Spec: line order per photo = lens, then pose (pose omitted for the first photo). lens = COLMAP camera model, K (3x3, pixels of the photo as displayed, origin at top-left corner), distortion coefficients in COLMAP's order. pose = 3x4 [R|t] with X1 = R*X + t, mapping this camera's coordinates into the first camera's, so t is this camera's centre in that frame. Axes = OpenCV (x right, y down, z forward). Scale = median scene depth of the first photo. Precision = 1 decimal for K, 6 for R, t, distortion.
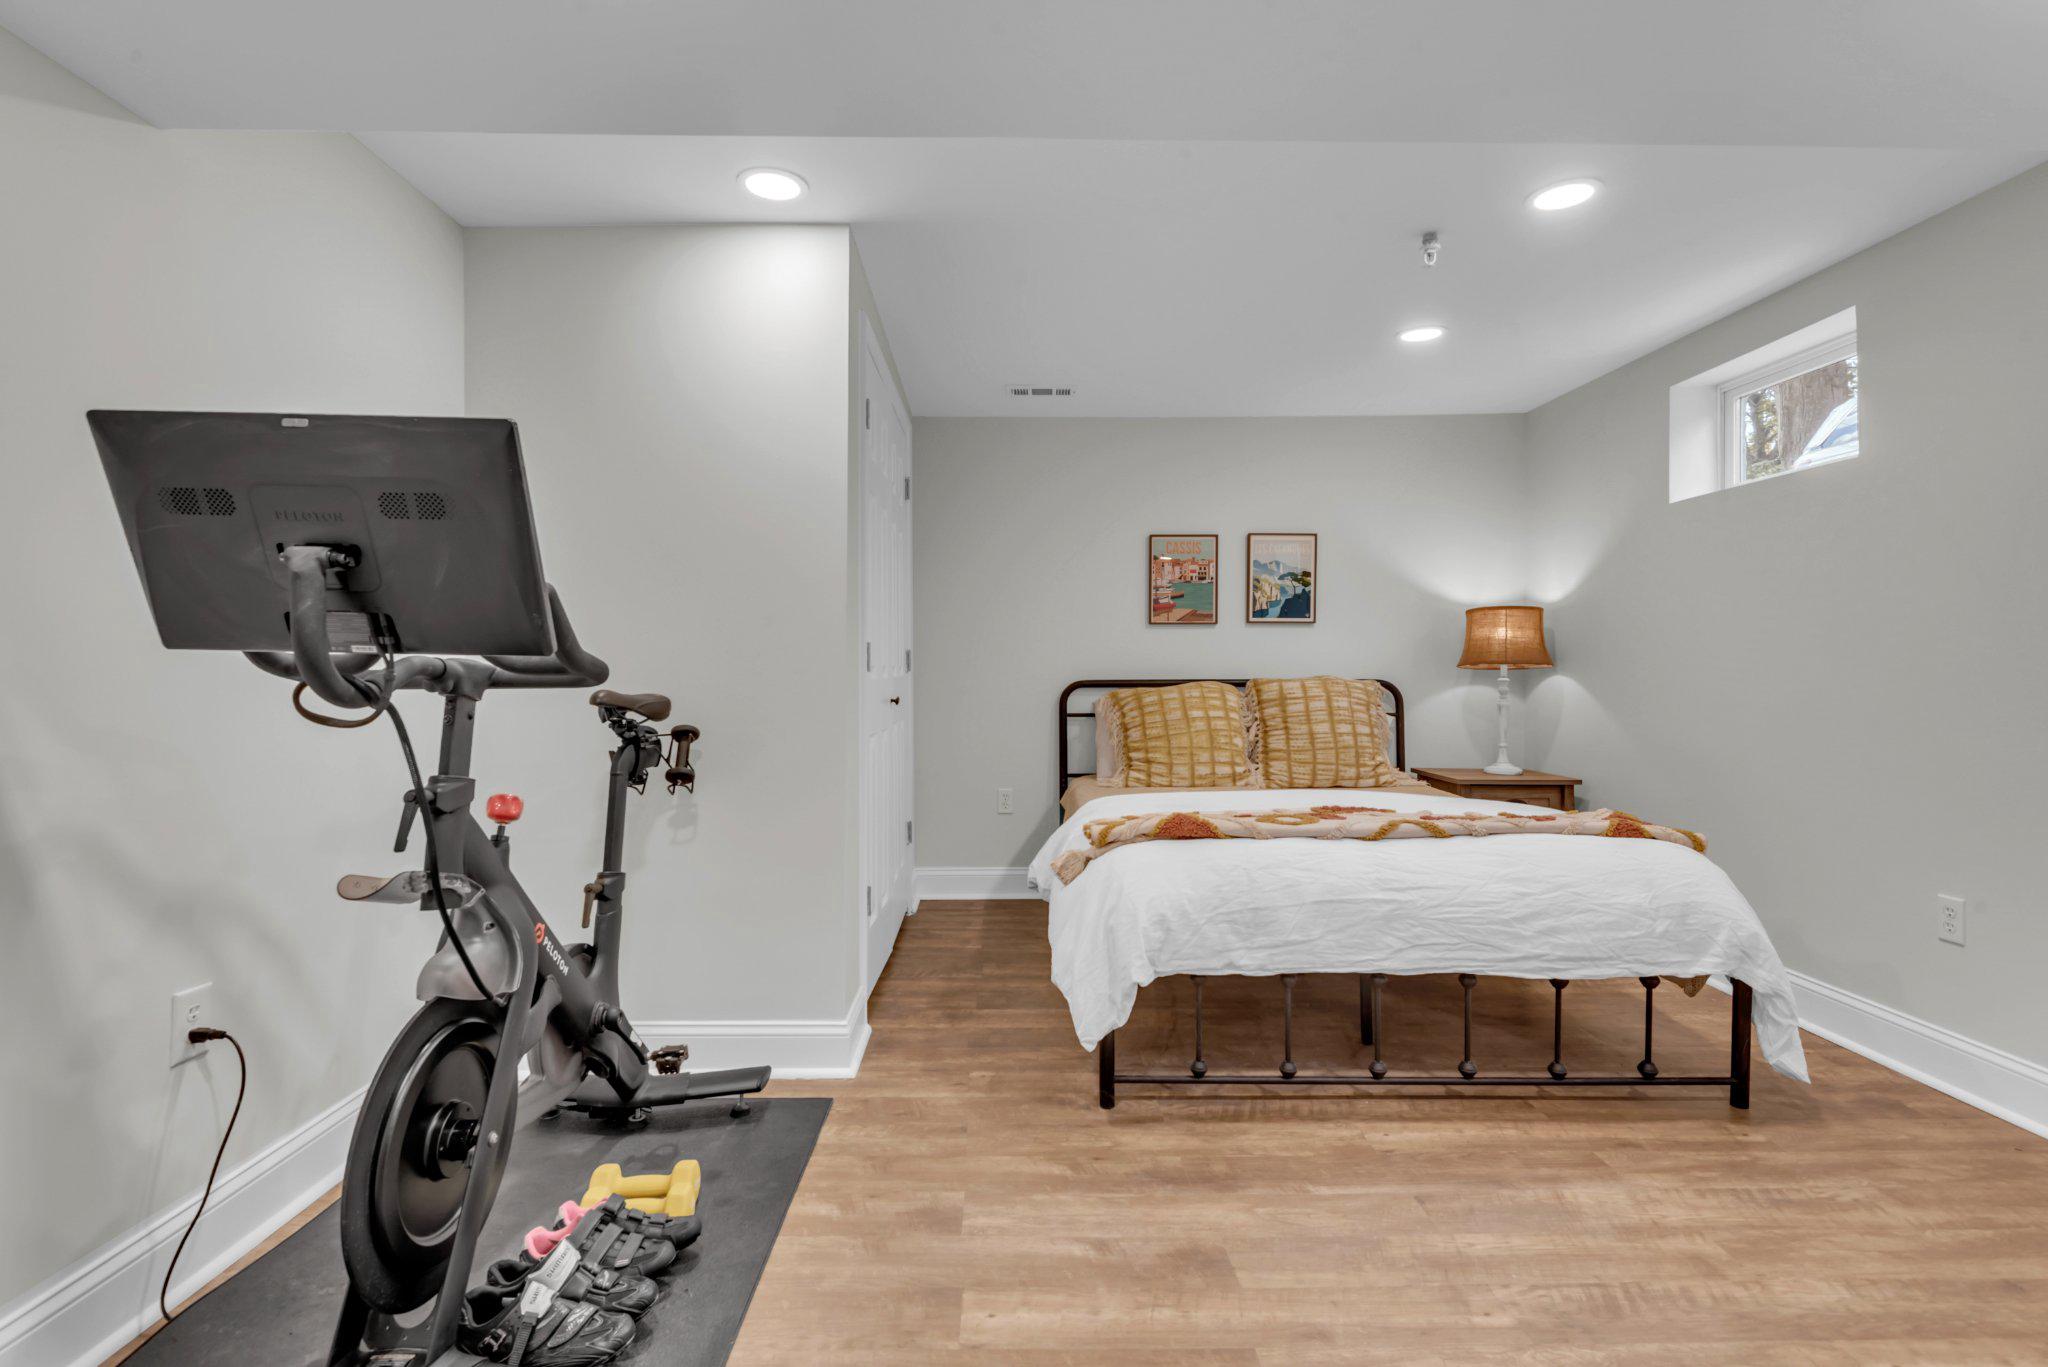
lens RADIAL K [[920.6, 0, 1024.0], [0, 920.6, 683.5], [0, 0, 1]] dist [0.028500, -0.000006]
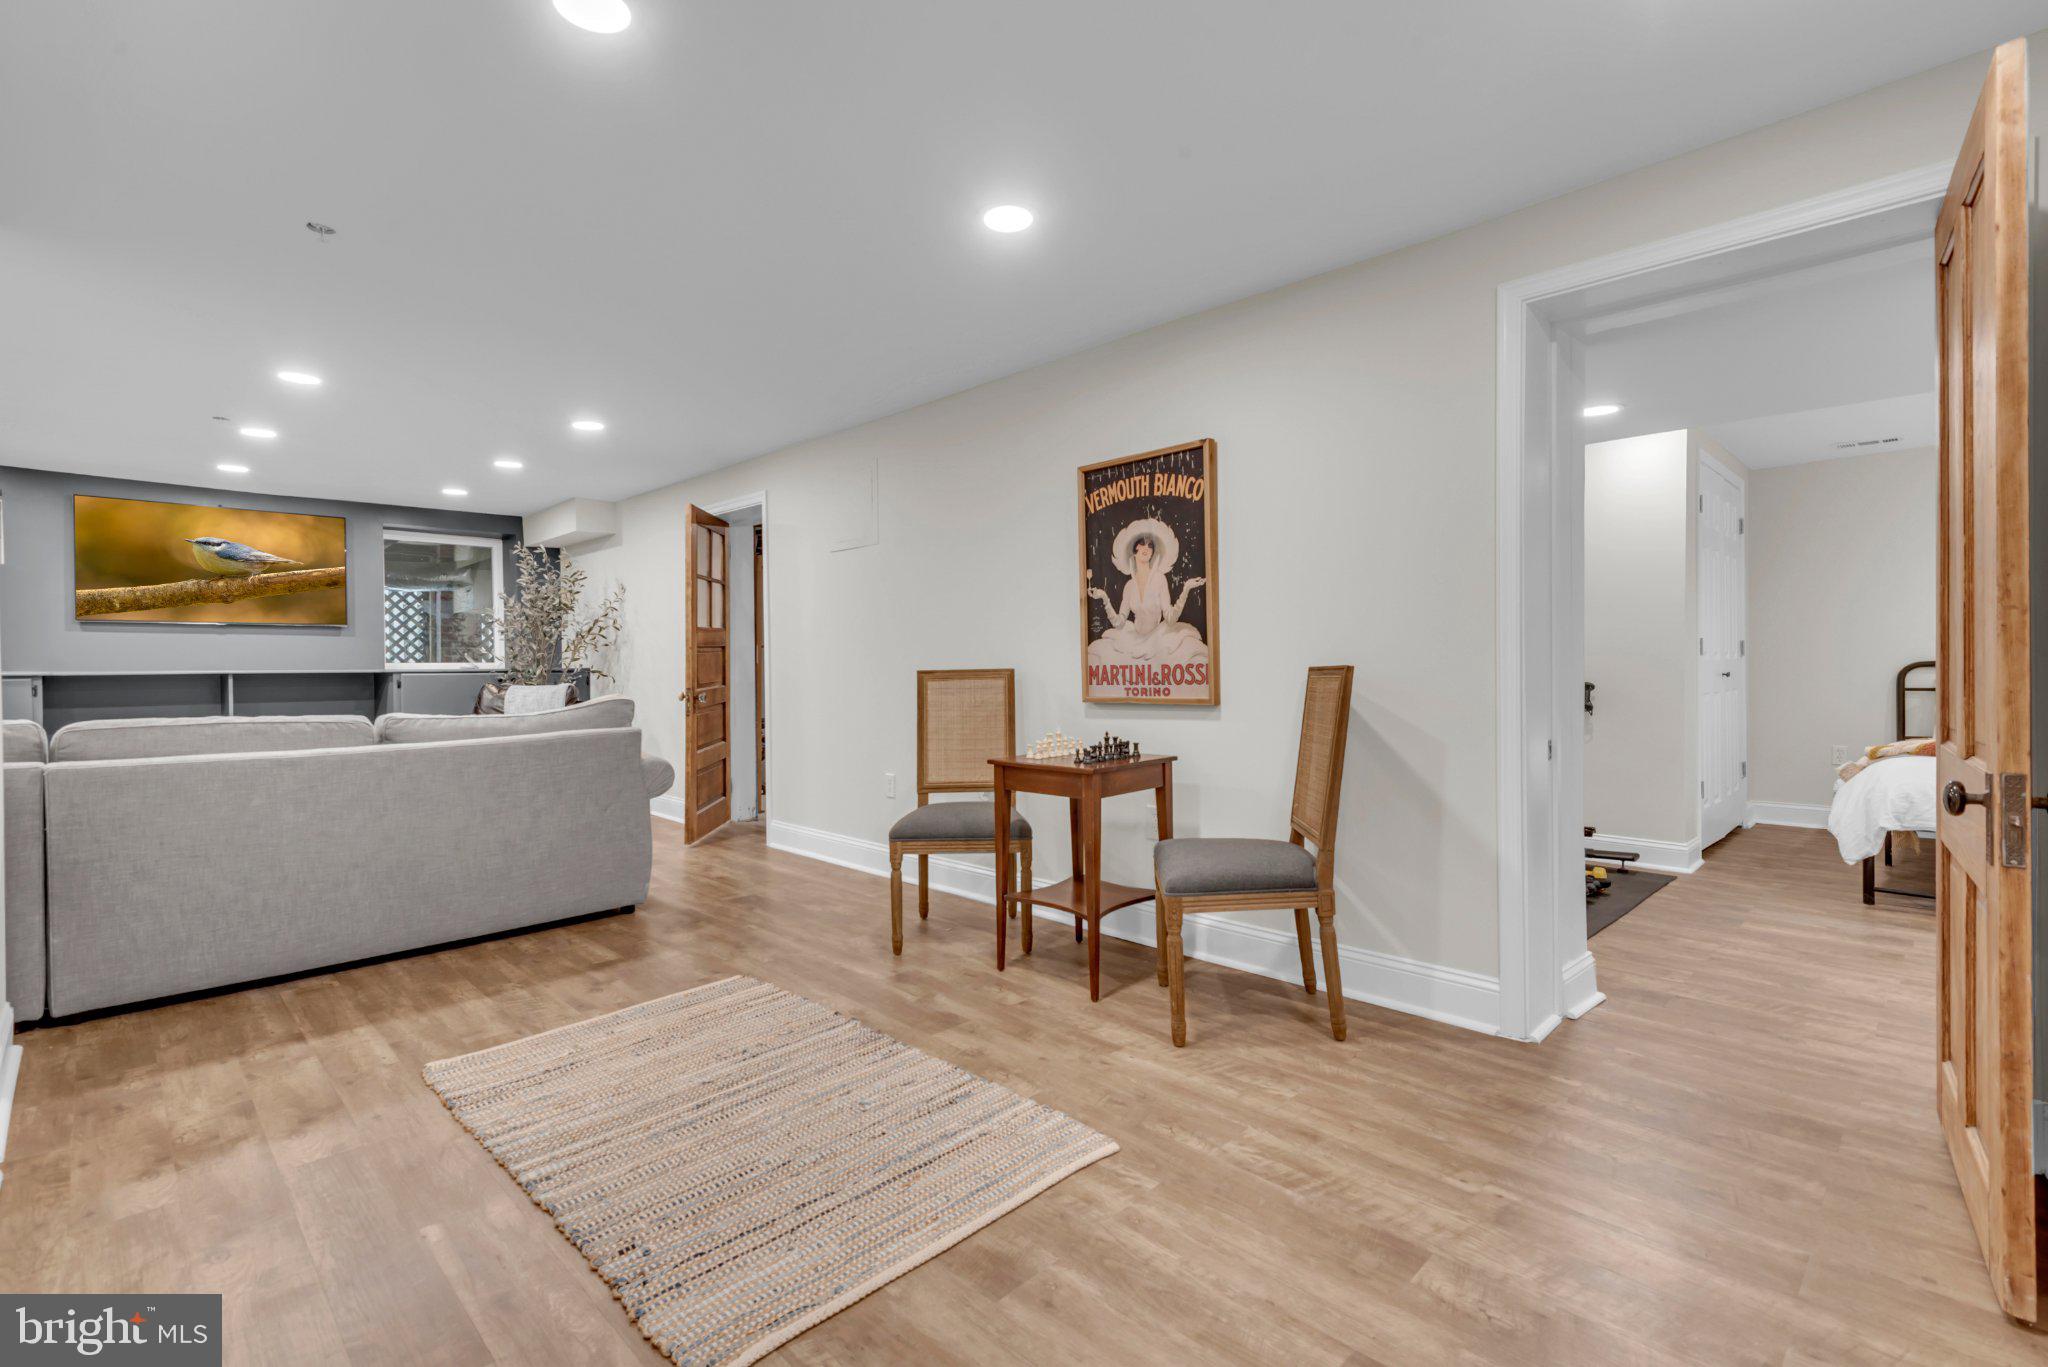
lens RADIAL K [[951.2, 0, 1018.6], [0, 951.2, 670.8], [0, 0, 1]] dist [0.013644, -0.000097]
pose [[0.688360, -0.002923, -0.725364, 0.242123], [-0.001621, 0.999983, -0.005568, 0.027509], [0.725368, 0.005009, 0.688343, -1.117281]]
